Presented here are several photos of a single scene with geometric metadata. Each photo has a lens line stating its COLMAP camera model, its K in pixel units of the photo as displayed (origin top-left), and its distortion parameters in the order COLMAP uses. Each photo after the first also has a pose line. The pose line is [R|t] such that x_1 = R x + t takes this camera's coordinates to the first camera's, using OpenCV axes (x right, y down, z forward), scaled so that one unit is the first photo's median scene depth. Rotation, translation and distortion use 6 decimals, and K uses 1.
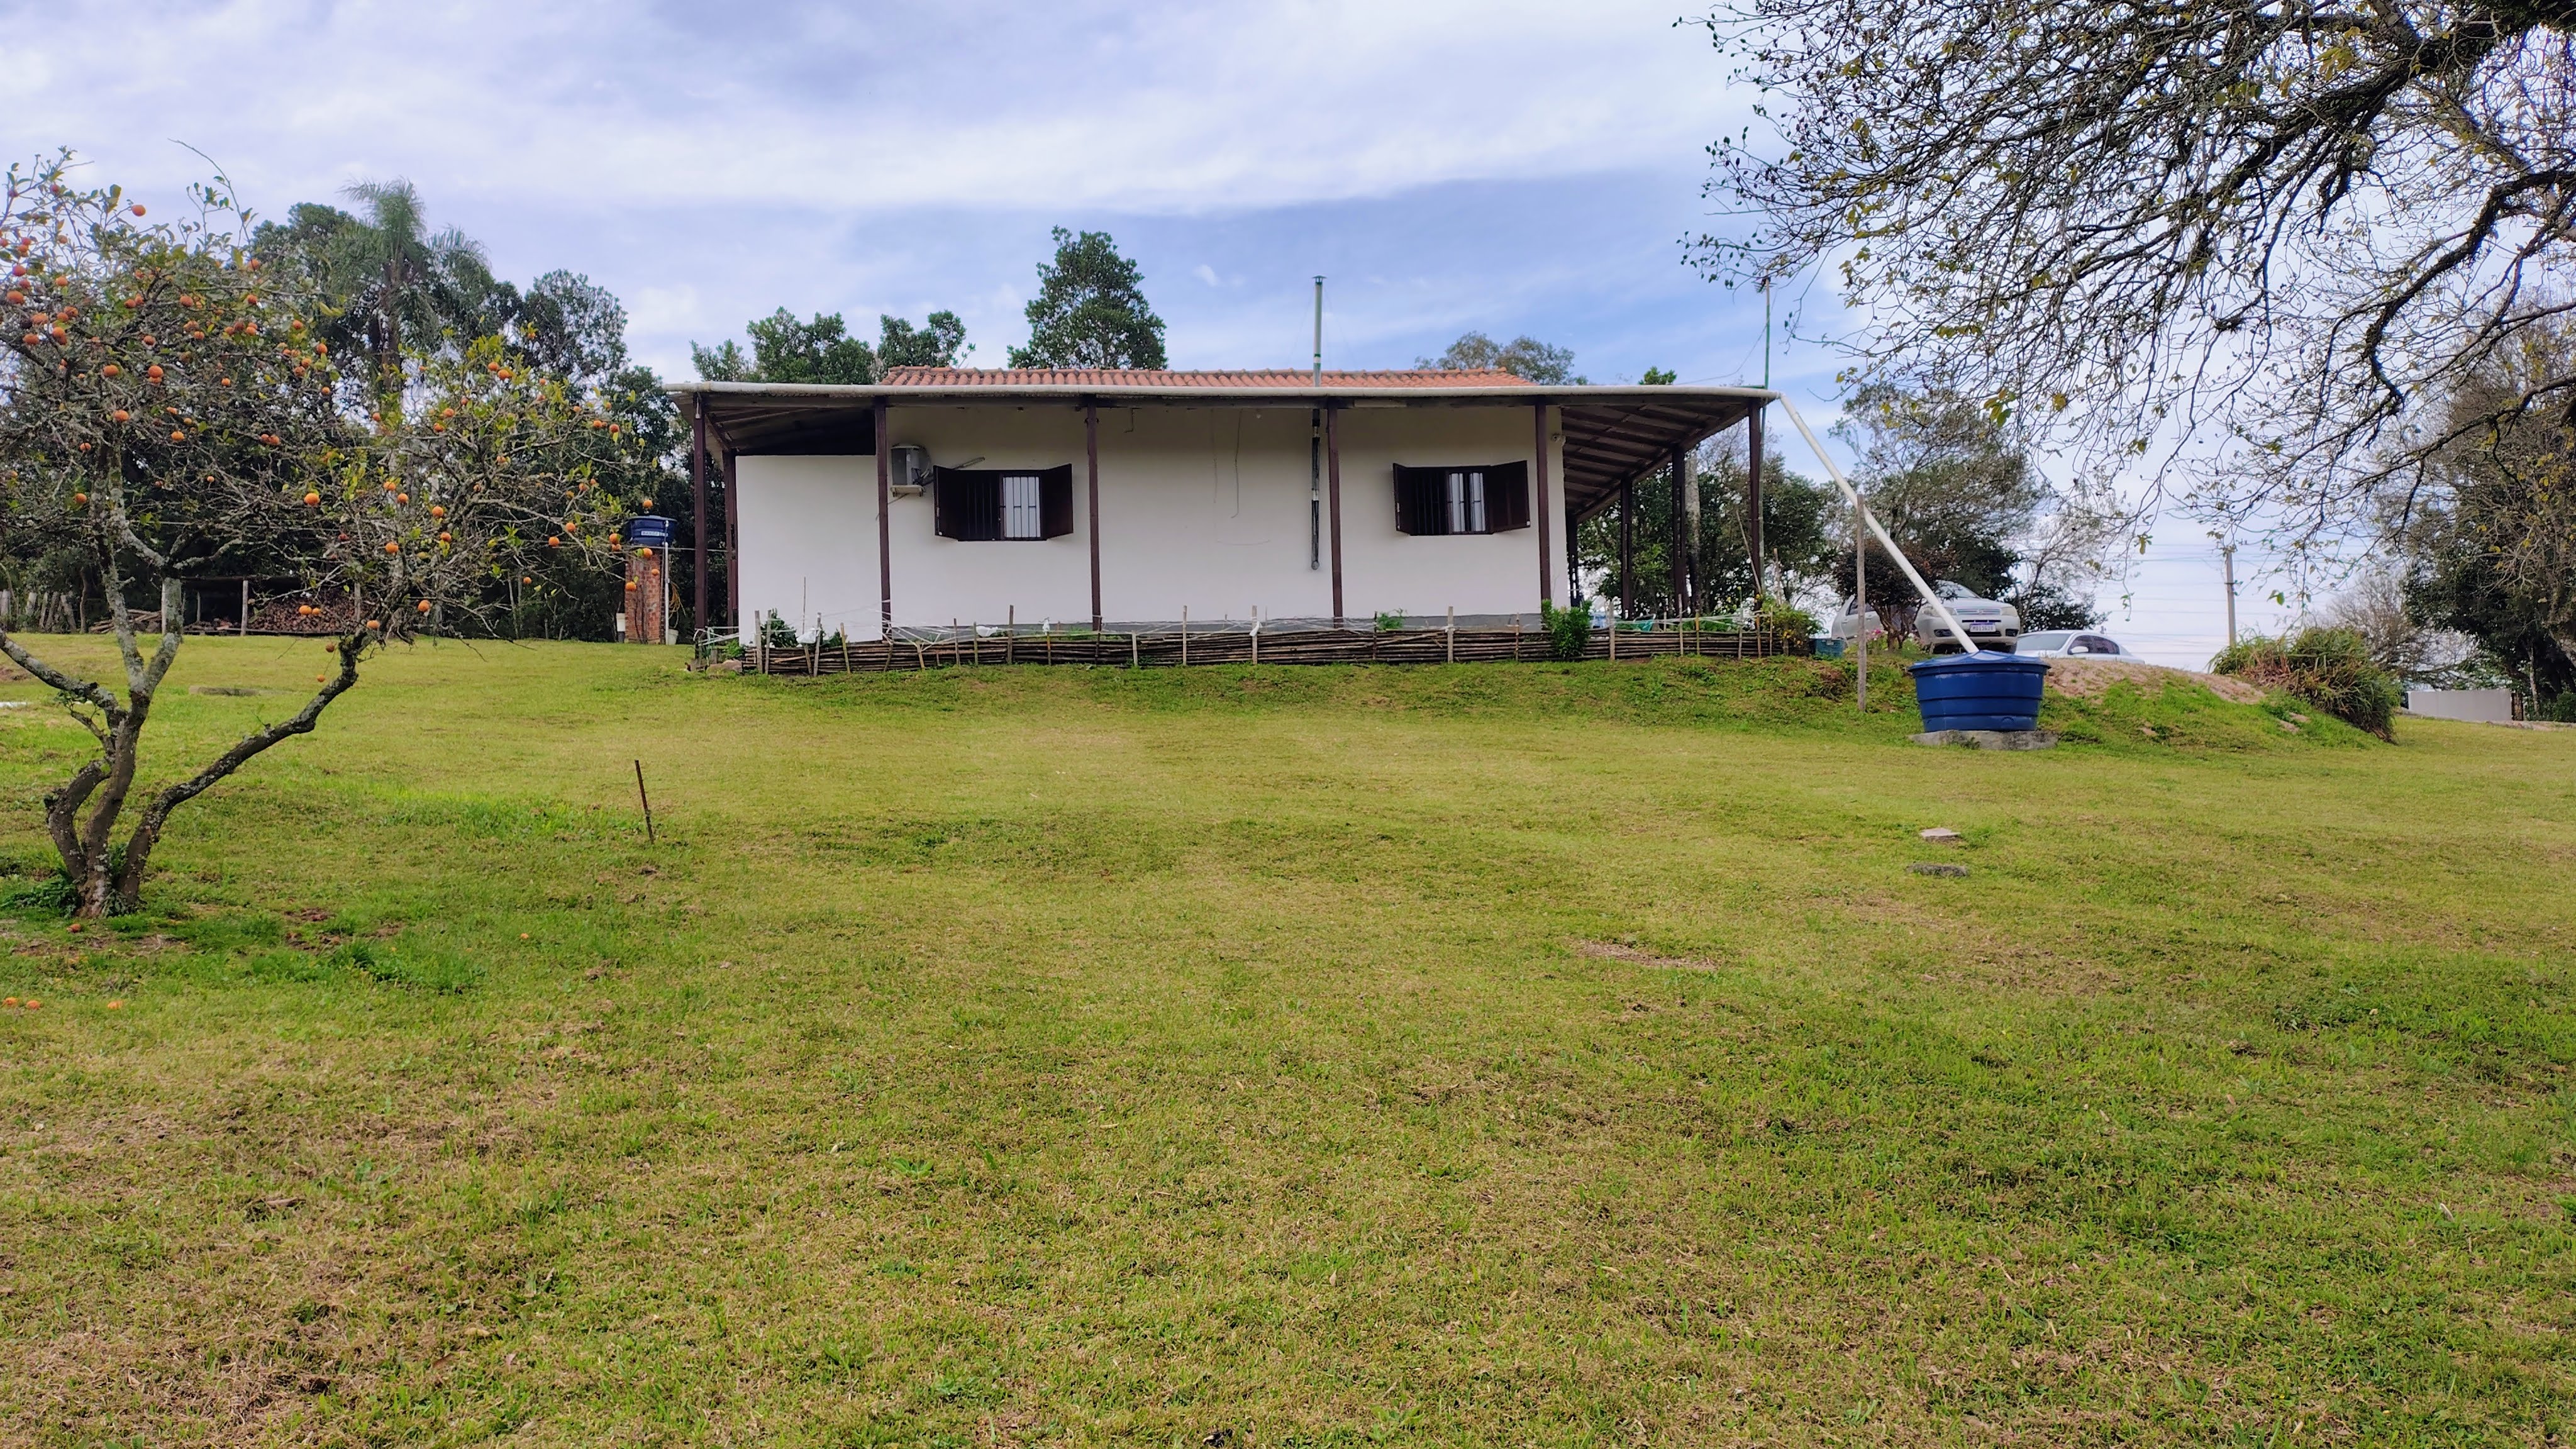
lens RADIAL K [[1968.3, 0, 1286.1], [0, 1968.3, 726.1], [0, 0, 1]] dist [0.066252, -0.082208]
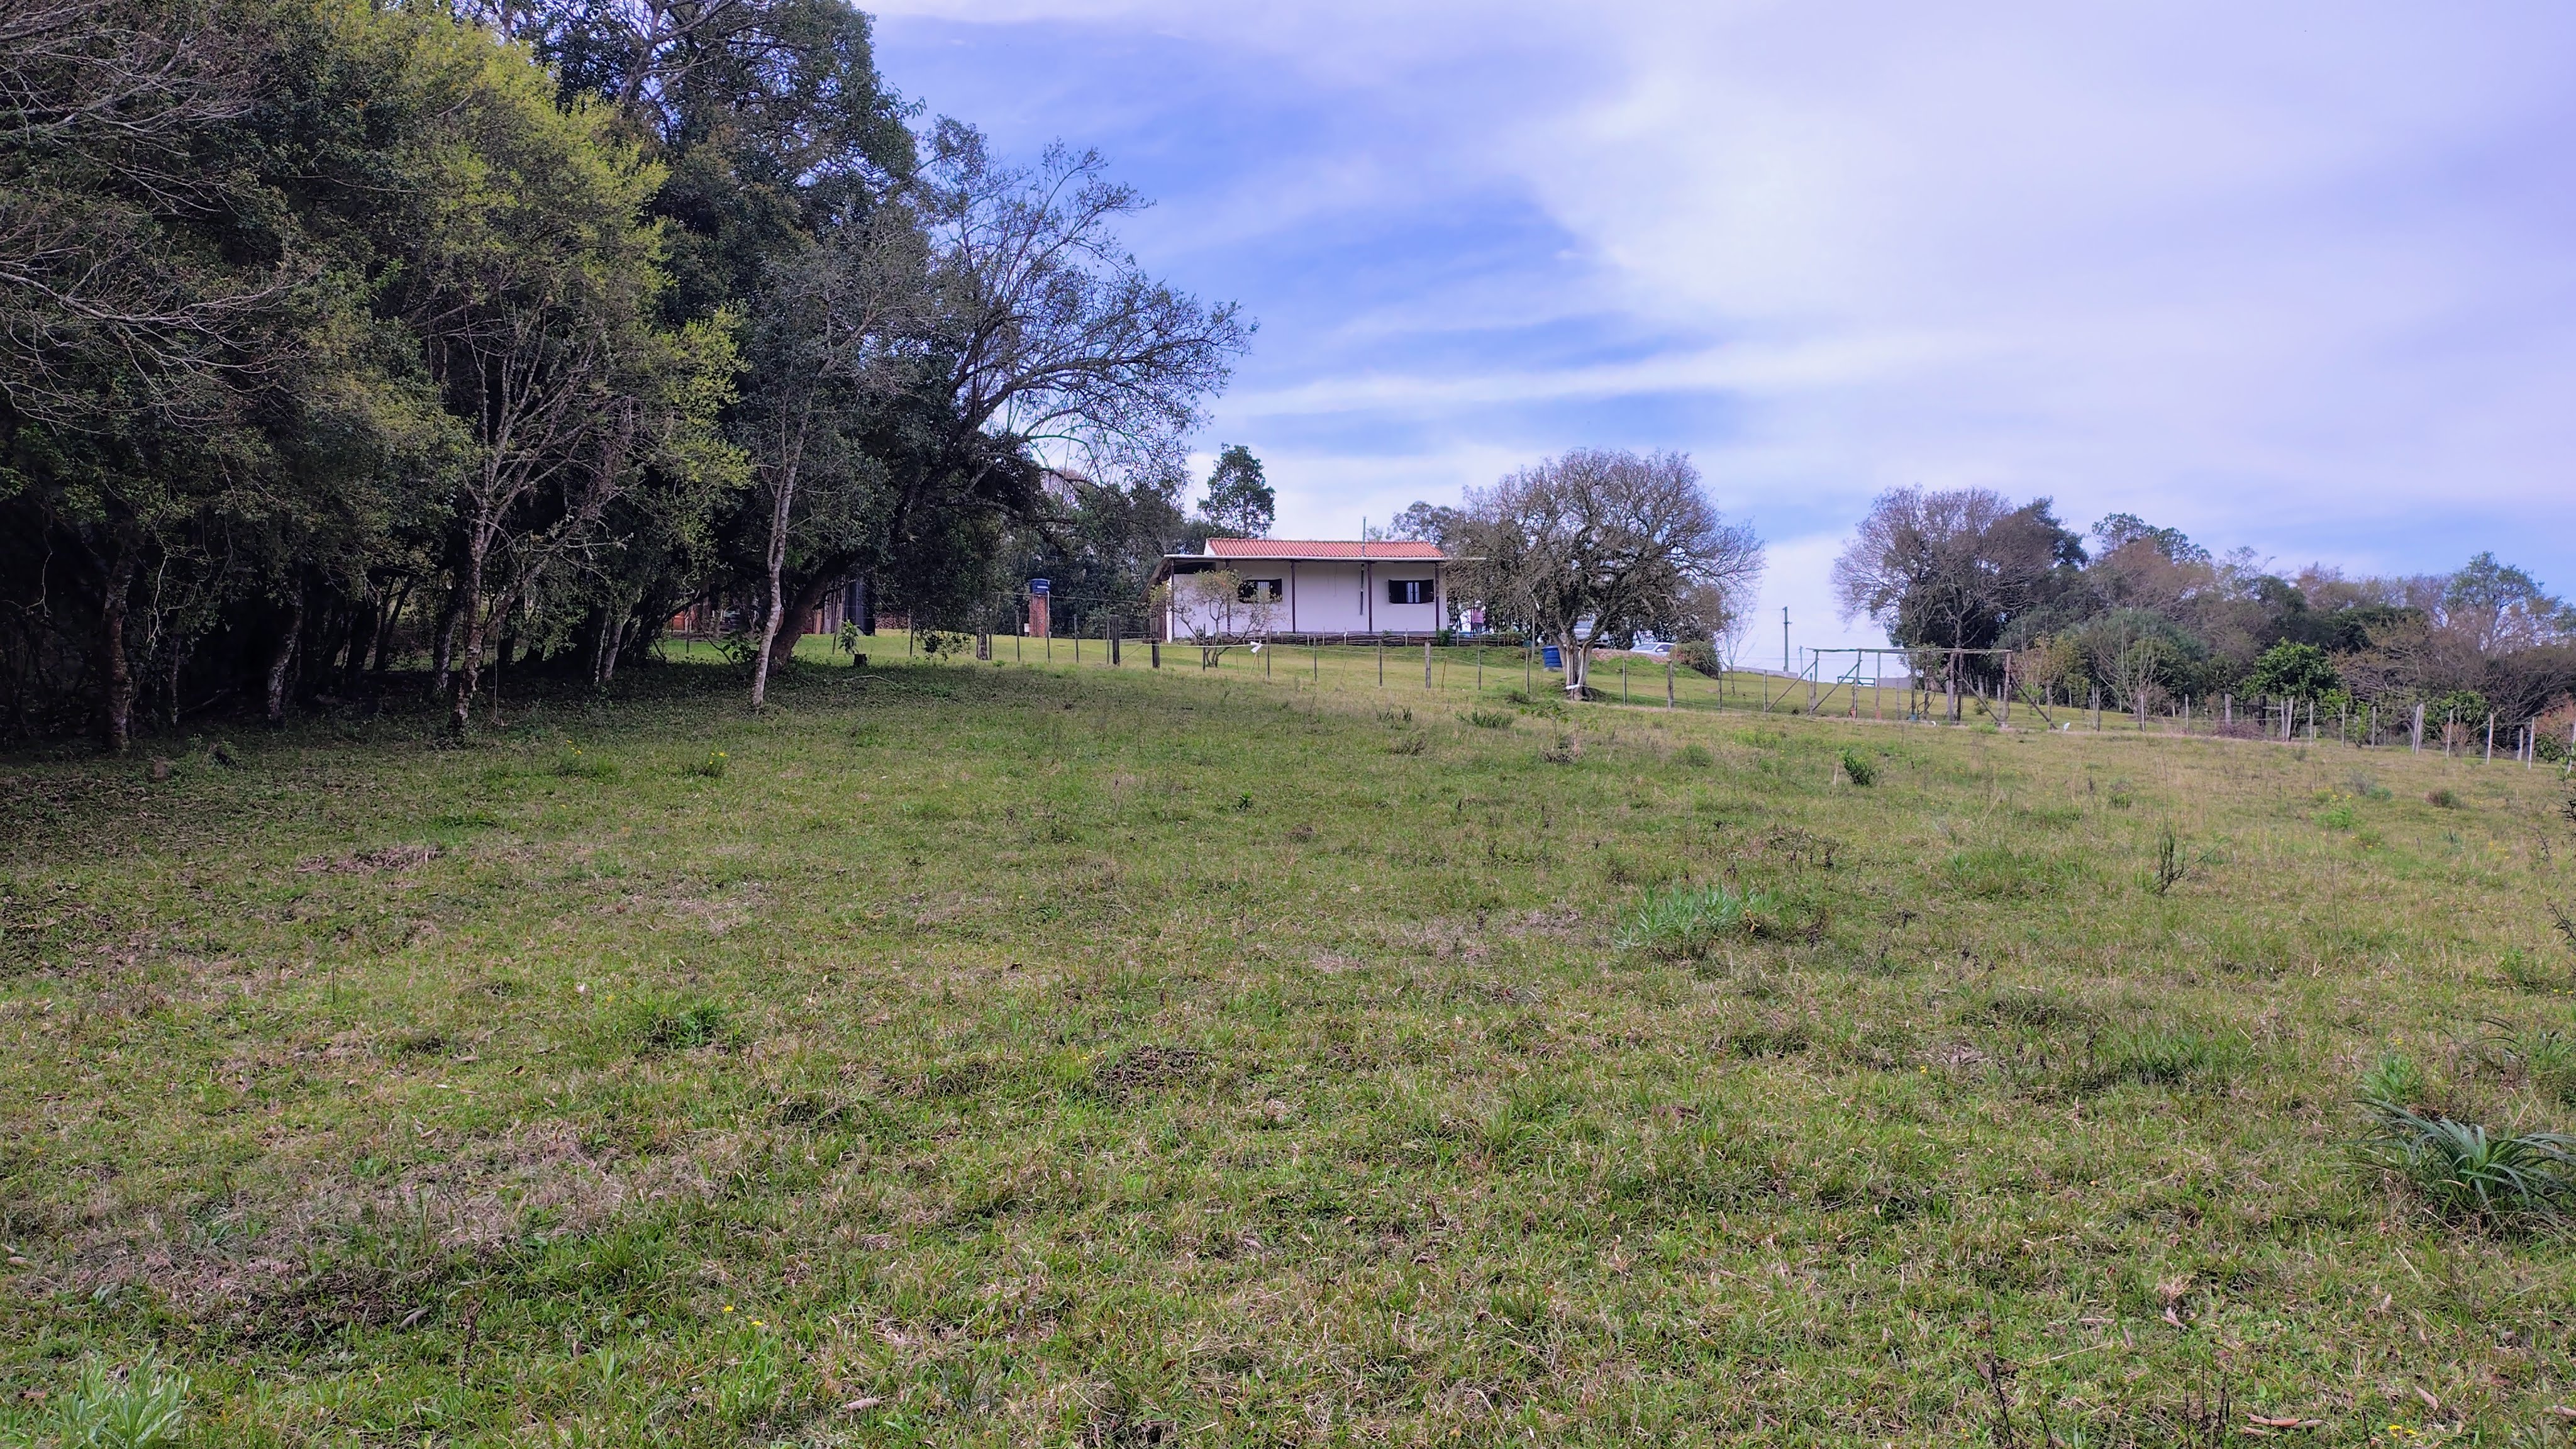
lens RADIAL K [[1968.3, 0, 1280.3], [0, 1968.3, 716.3], [0, 0, 1]] dist [0.066252, -0.082208]
pose [[0.999439, 0.023292, 0.024070, -0.174809], [-0.023043, 0.999679, -0.010534, 0.107418], [-0.024308, 0.009974, 0.999655, -1.954885]]
